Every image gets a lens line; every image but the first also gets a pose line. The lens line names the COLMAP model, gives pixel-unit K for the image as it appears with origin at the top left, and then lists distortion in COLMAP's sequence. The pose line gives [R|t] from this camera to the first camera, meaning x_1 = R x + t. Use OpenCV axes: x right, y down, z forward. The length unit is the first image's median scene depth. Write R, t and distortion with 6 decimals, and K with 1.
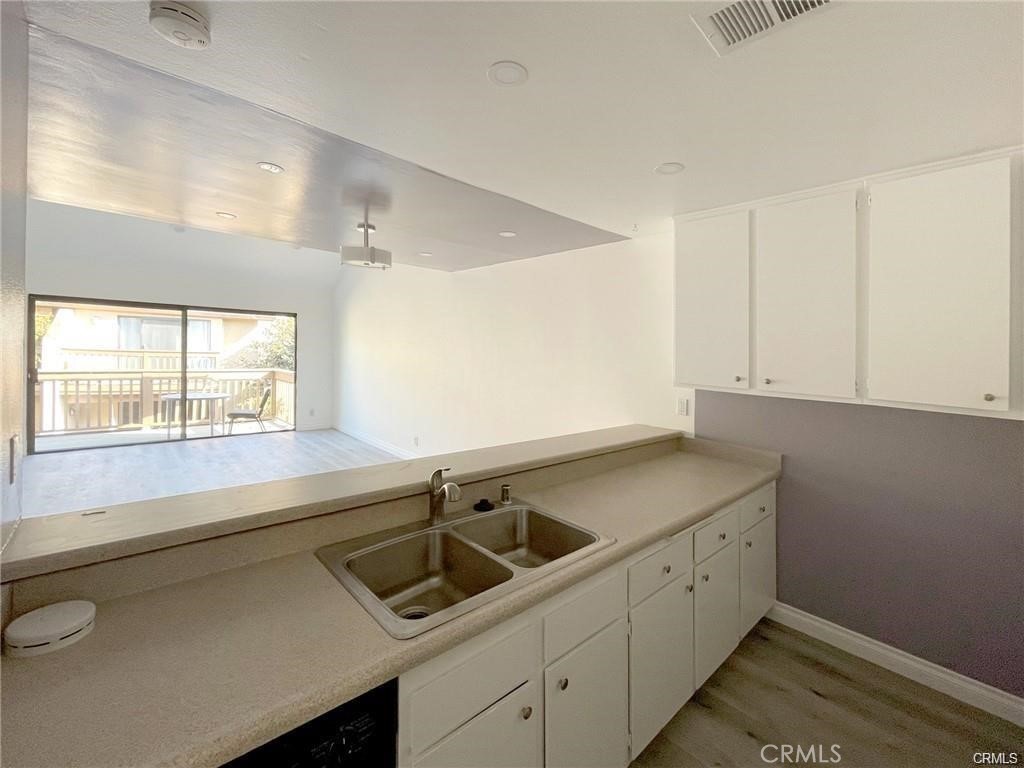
lens RADIAL K [[409.1, 0, 503.9], [0, 409.1, 370.8], [0, 0, 1]] dist [-0.005374, 0.001274]
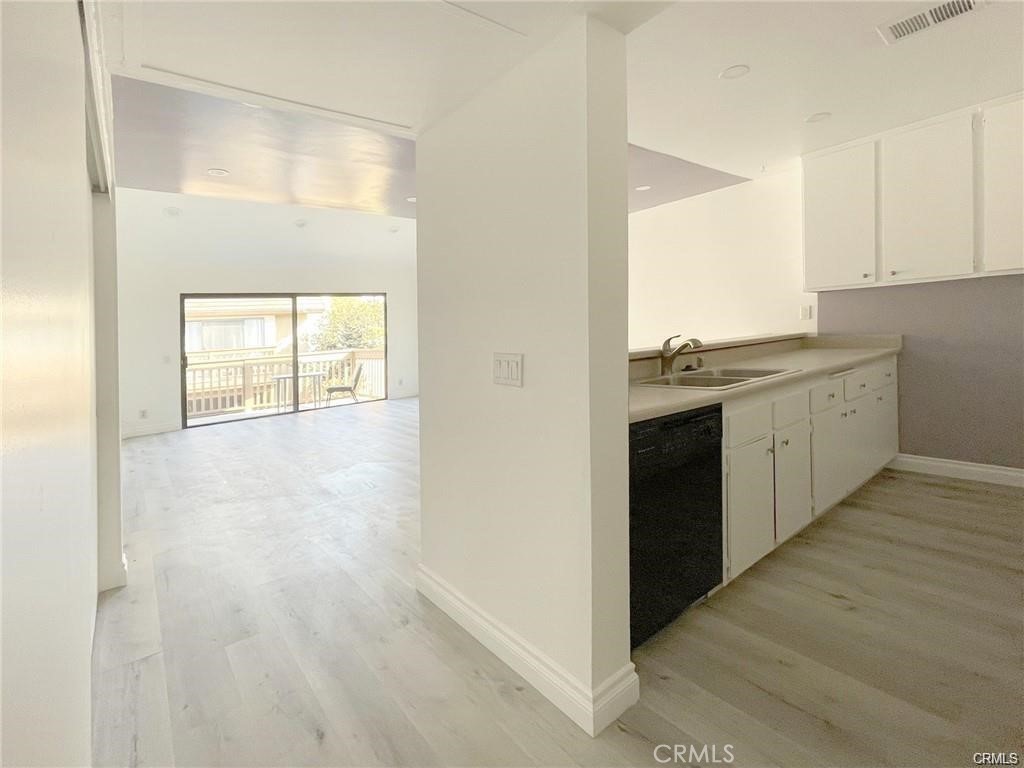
lens RADIAL K [[409.1, 0, 494.8], [0, 409.1, 369.0], [0, 0, 1]] dist [-0.005374, 0.001274]
pose [[0.990590, -0.063948, -0.121007, -0.361411], [0.070482, 0.996234, 0.050503, 0.132223], [0.117322, -0.058556, 0.991366, -0.348062]]
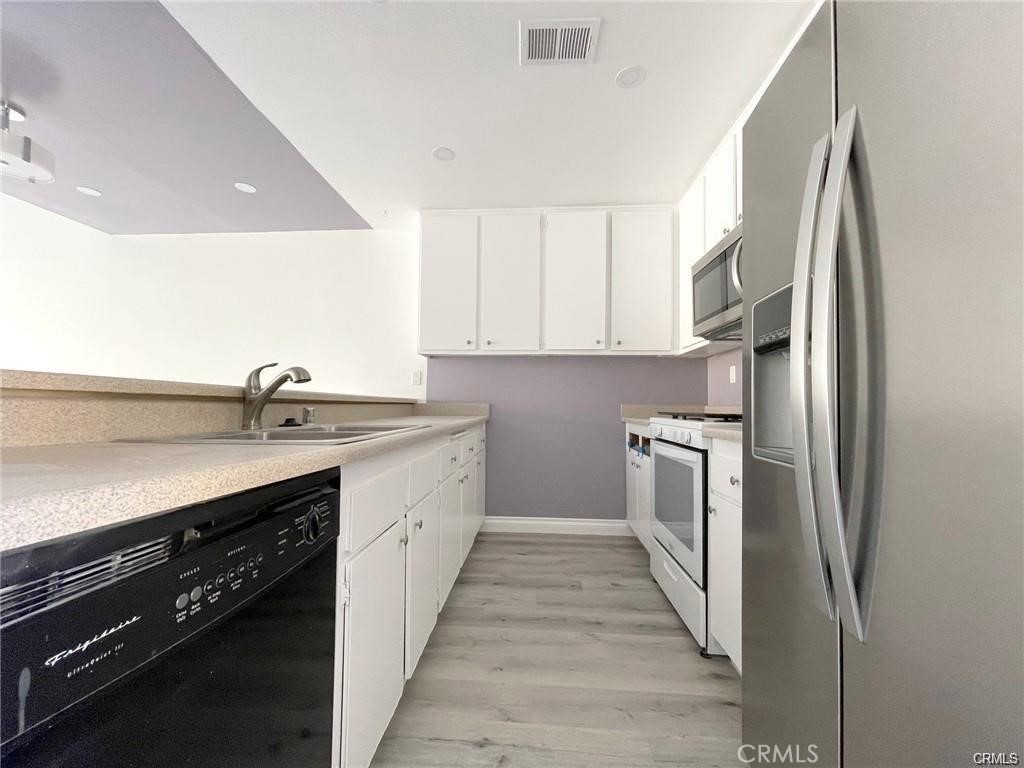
lens RADIAL K [[409.1, 0, 468.4], [0, 409.1, 403.4], [0, 0, 1]] dist [-0.005374, 0.001274]
pose [[0.757357, 0.009354, 0.652934, -0.228091], [0.011876, 0.999535, -0.028095, 0.201573], [-0.652893, 0.029033, 0.756893, 0.004771]]
